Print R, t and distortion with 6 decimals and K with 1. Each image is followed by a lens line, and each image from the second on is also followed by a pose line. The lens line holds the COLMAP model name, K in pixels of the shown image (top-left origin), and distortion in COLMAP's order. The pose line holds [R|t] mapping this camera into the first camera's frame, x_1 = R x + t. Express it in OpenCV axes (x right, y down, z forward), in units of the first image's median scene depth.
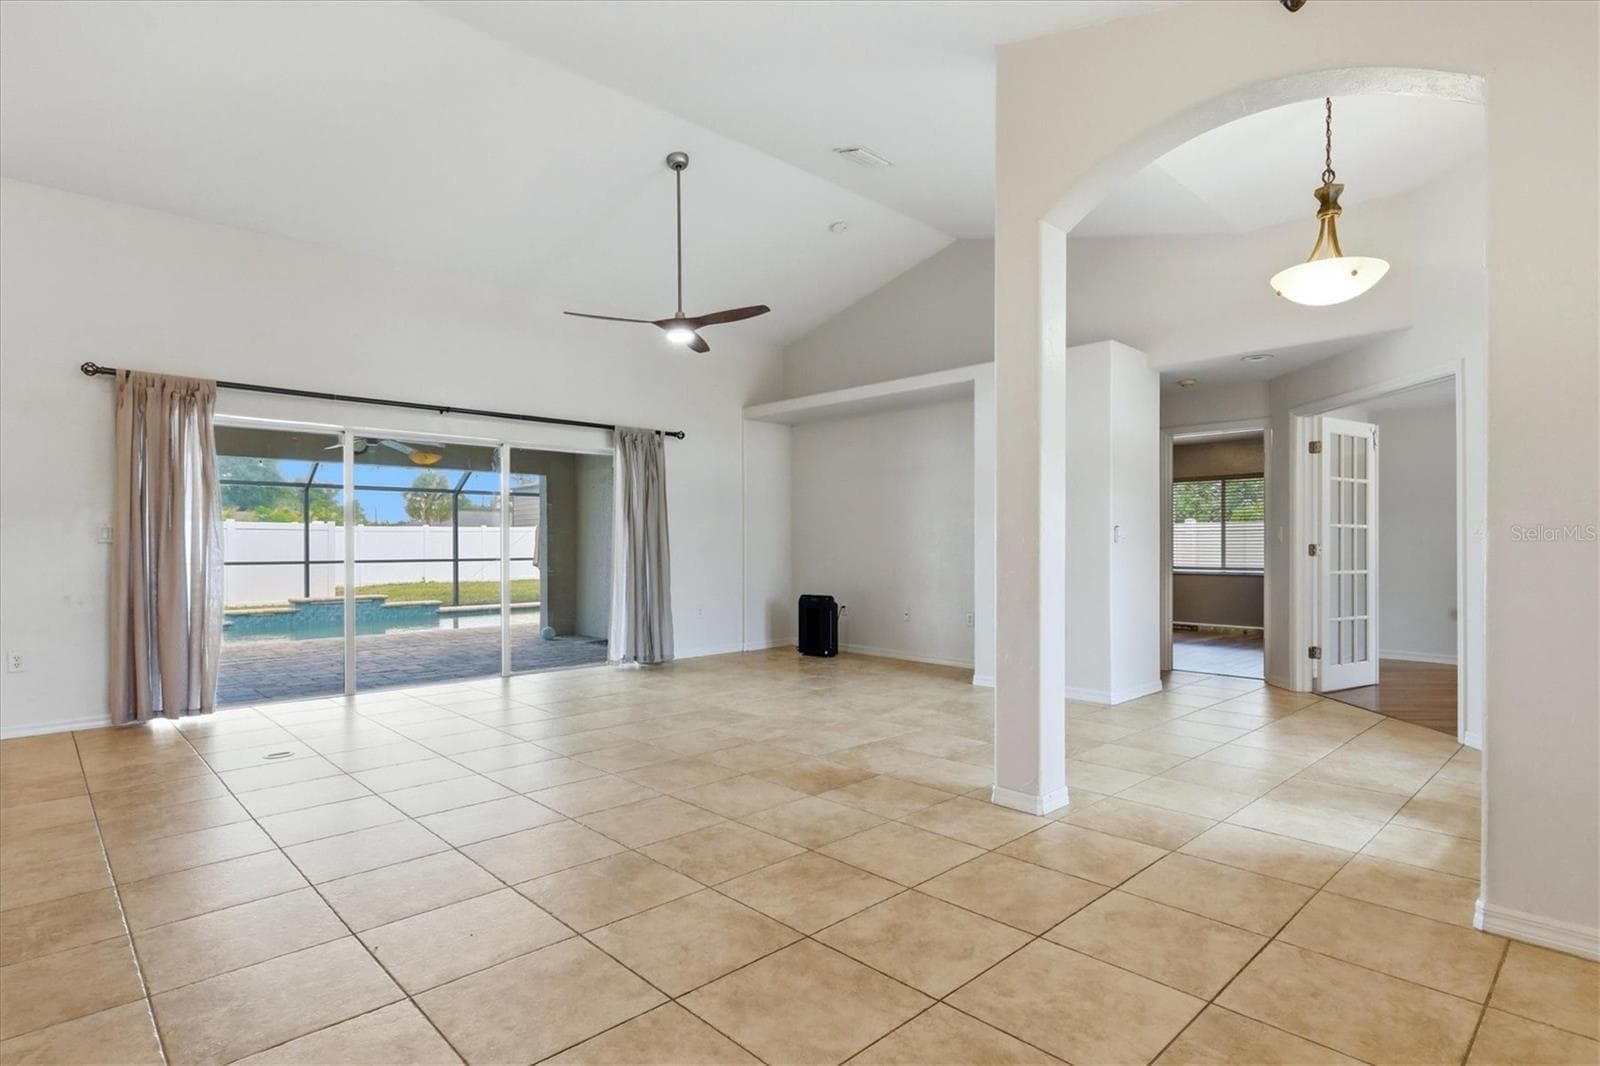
lens RADIAL K [[833.5, 0, 772.7], [0, 833.5, 543.2], [0, 0, 1]] dist [0.002856, 0.000215]
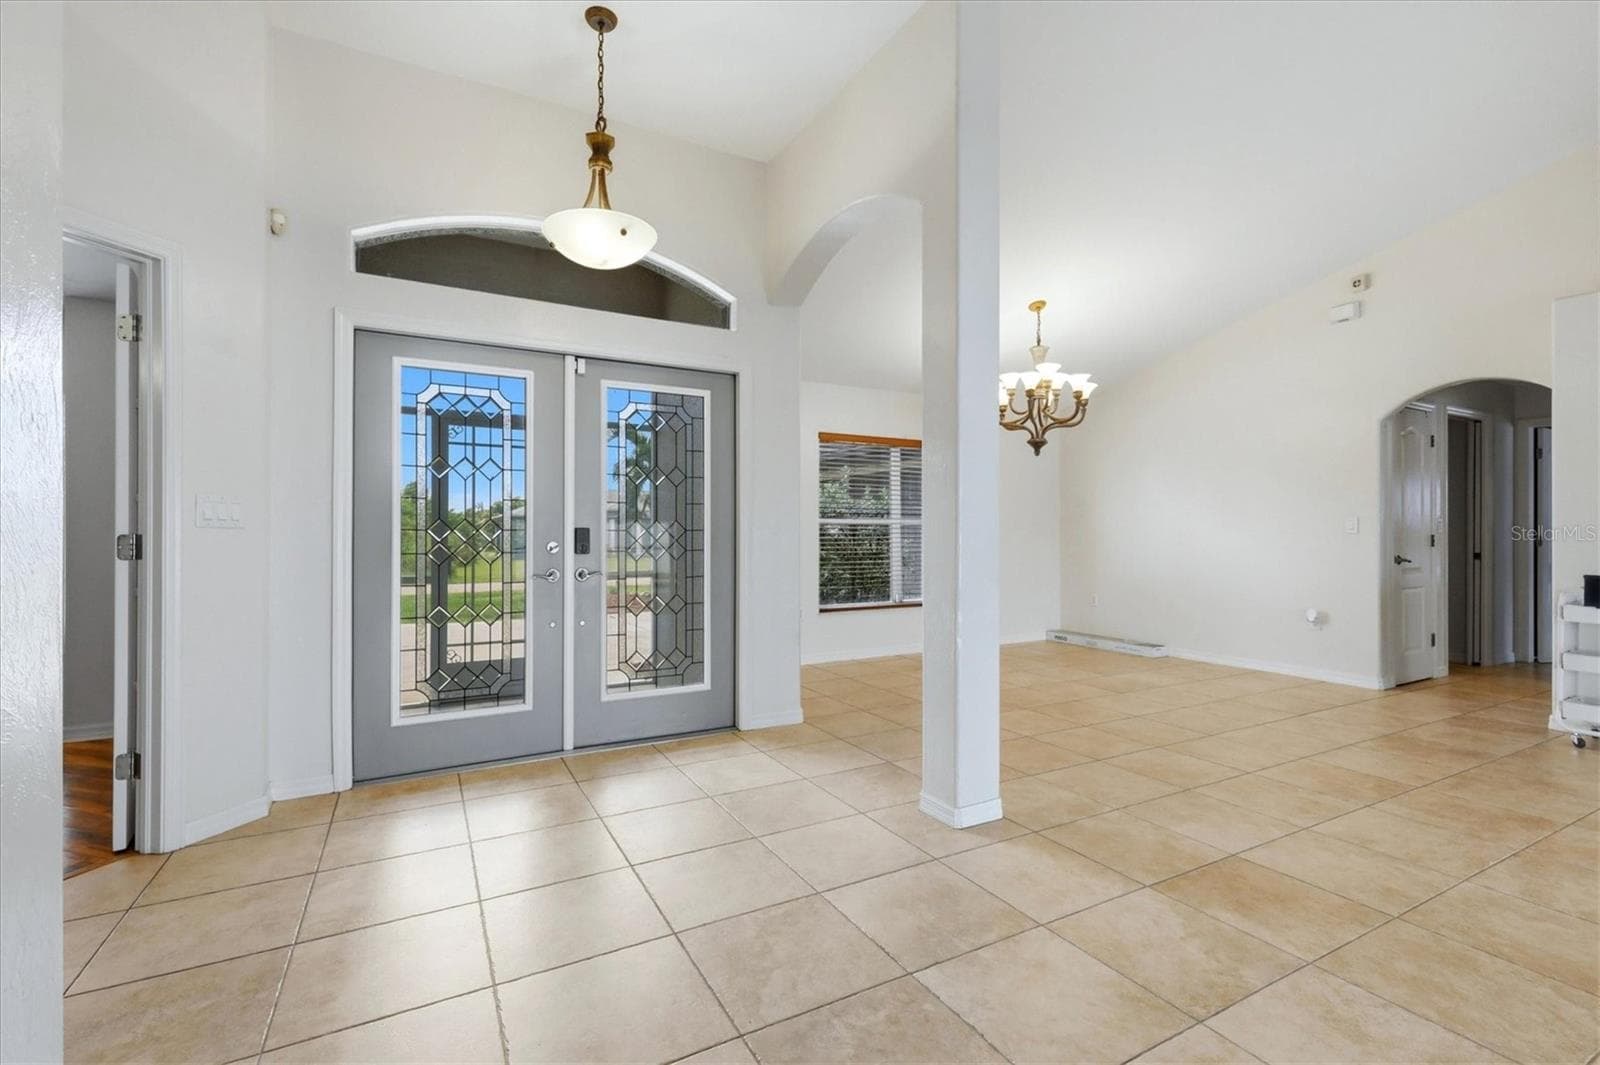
lens RADIAL K [[708.0, 0, 802.3], [0, 708.0, 538.5], [0, 0, 1]] dist [-0.000366, -0.000234]
pose [[-0.973570, 0.002828, 0.228372, 0.143694], [0.003830, 0.999985, 0.003946, 0.001886], [-0.228357, 0.004716, -0.973566, 0.864650]]
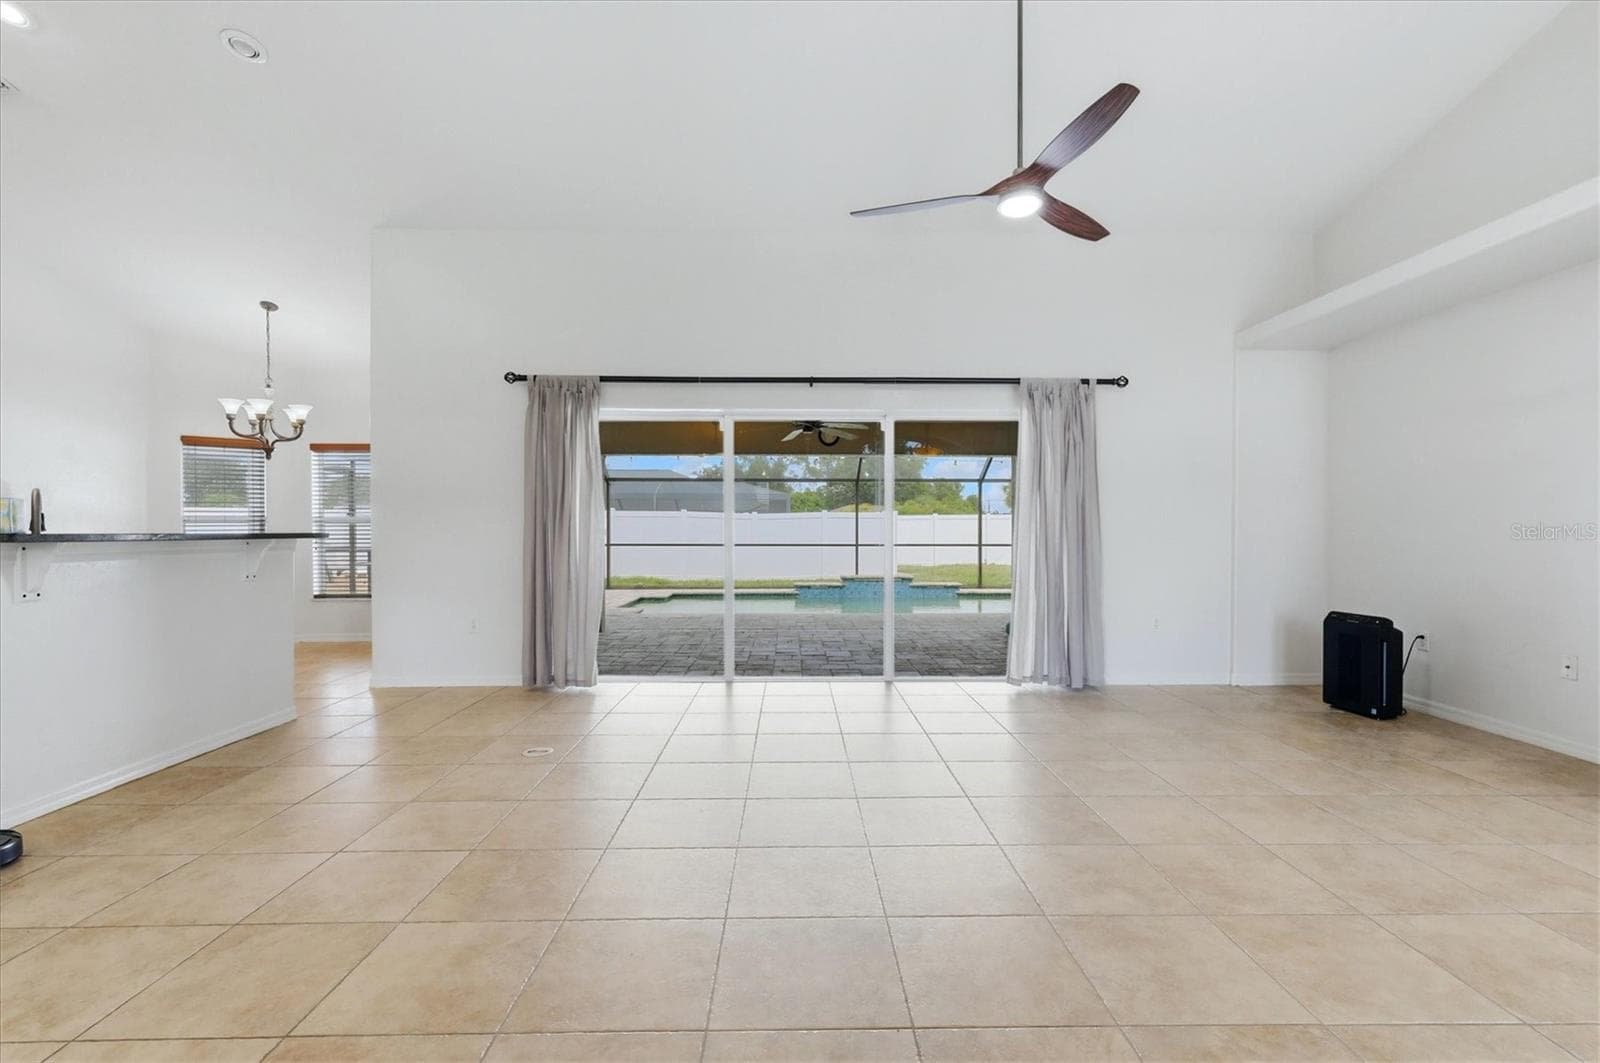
lens RADIAL K [[708.0, 0, 802.3], [0, 708.0, 537.5], [0, 0, 1]] dist [-0.000366, -0.000234]
pose [[0.749052, 0.010031, -0.662435, 0.097850], [-0.002696, 0.999923, 0.012093, 0.000425], [0.662506, -0.007272, 0.749021, 0.365903]]
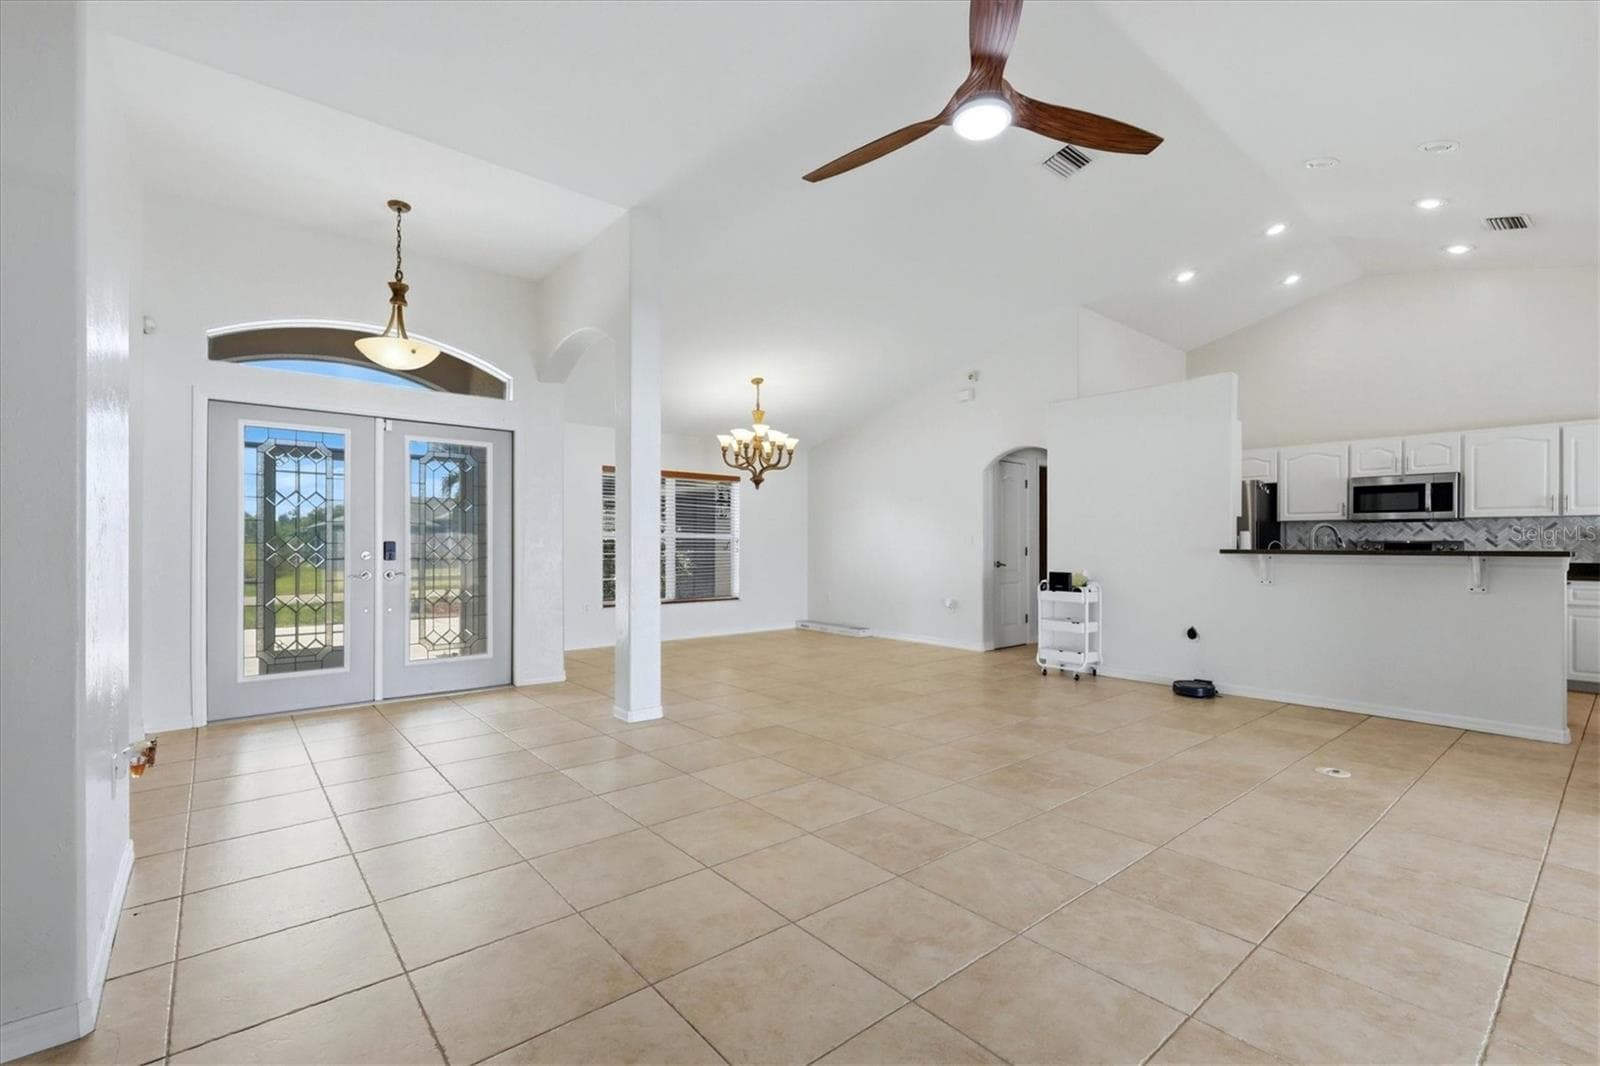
lens RADIAL K [[702.2, 0, 803.0], [0, 702.2, 550.3], [0, 0, 1]] dist [0.001150, 0.000183]
pose [[-0.999588, 0.001508, 0.028663, -0.013688], [0.001697, 0.999977, 0.006544, 0.000647], [-0.028652, 0.006590, -0.999568, 1.087601]]
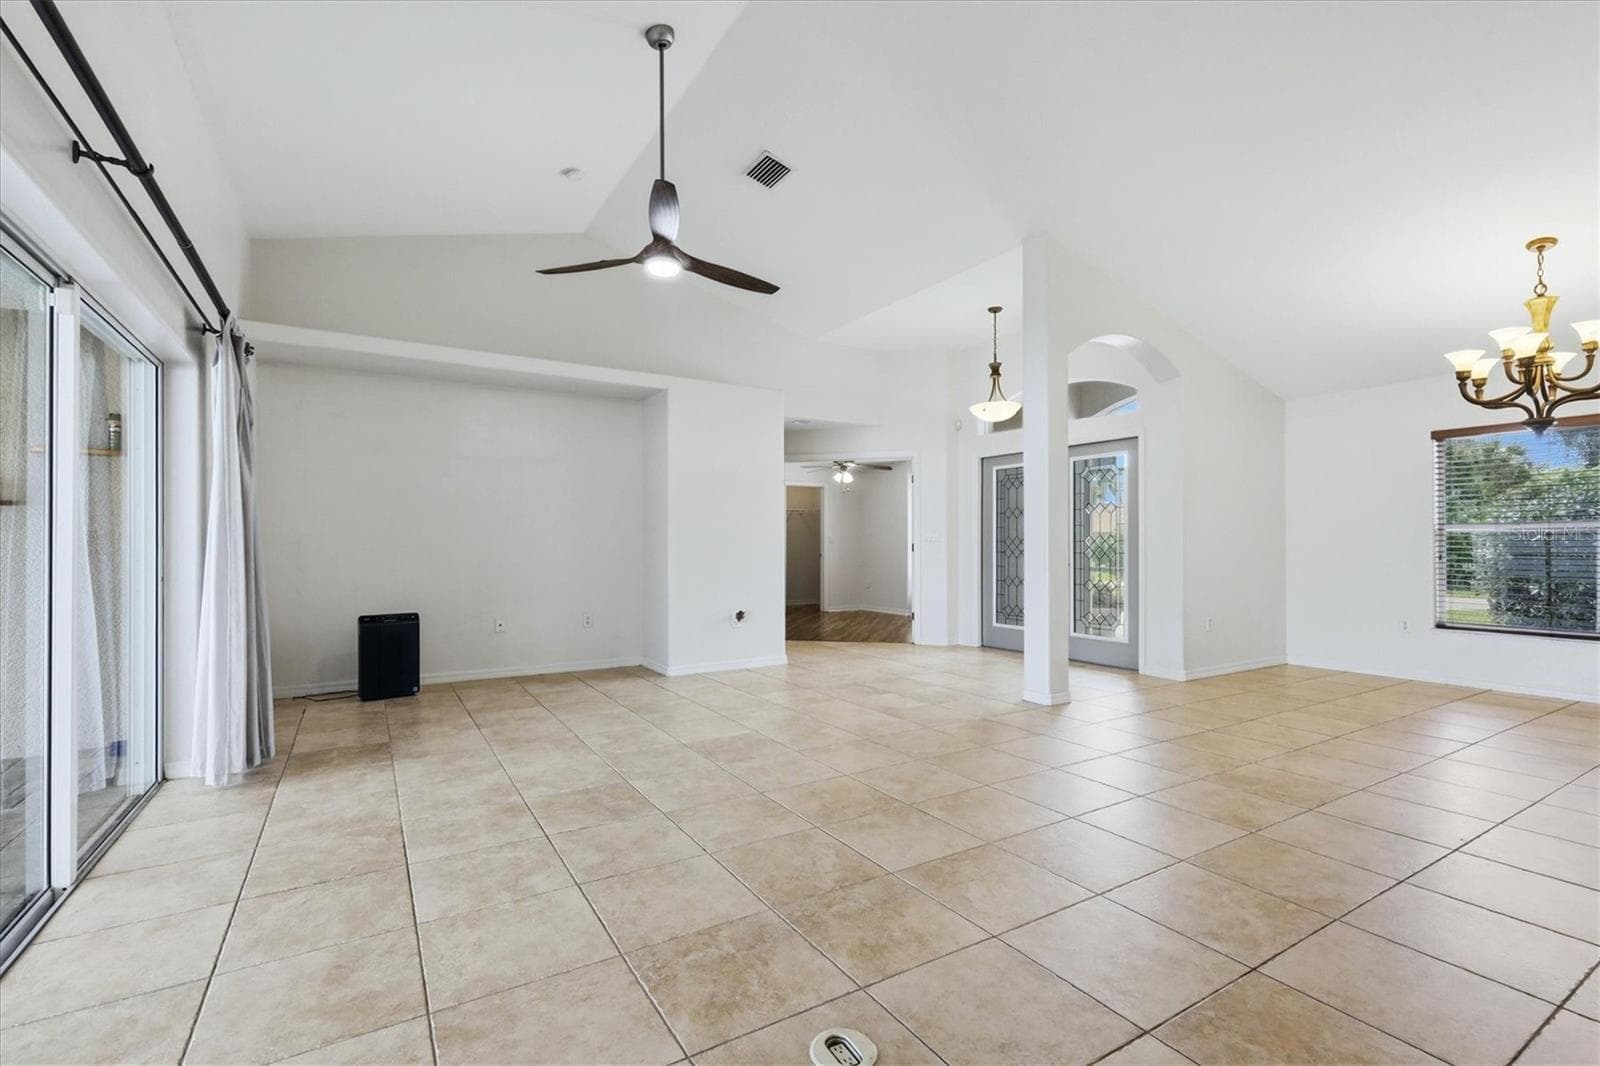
lens RADIAL K [[727.0, 0, 814.9], [0, 727.0, 547.5], [0, 0, 1]] dist [-0.000112, -0.000052]
pose [[0.168217, -0.000801, 0.985750, -0.568688], [0.002508, 0.999997, 0.000385, 0.003561], [-0.985747, 0.002407, 0.168218, 0.578715]]
